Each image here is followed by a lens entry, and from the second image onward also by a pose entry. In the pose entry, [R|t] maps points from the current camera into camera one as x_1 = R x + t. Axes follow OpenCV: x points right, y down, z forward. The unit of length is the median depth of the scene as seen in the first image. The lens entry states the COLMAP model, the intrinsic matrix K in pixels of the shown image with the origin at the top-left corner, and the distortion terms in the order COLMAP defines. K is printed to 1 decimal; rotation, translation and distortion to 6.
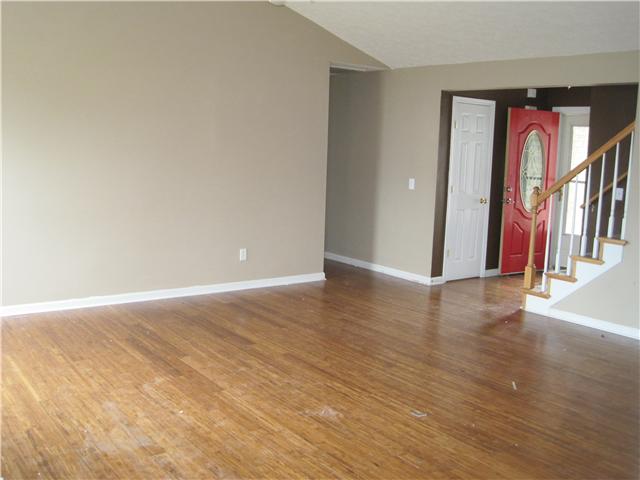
lens RADIAL K [[667.1, 0, 320.0], [0, 667.1, 240.0], [0, 0, 1]] dist [-0.186763, 0.175874]
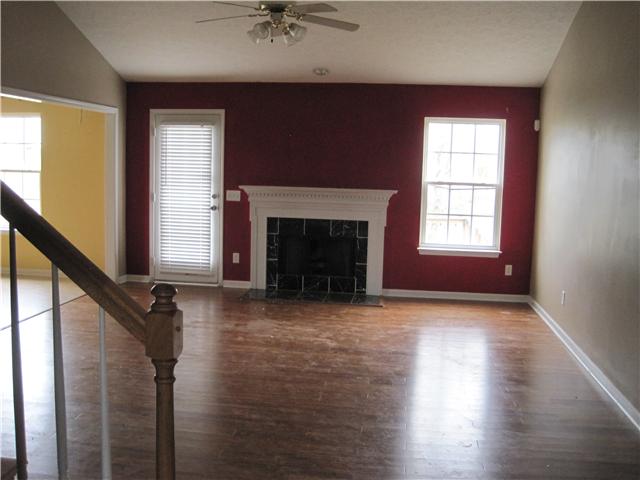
lens RADIAL K [[667.1, 0, 320.0], [0, 667.1, 240.0], [0, 0, 1]] dist [-0.186763, 0.175874]
pose [[-0.710312, 0.020397, -0.703591, 0.651682], [-0.153271, 0.971113, 0.182887, -0.211292], [0.686997, 0.237747, -0.686667, 1.706920]]
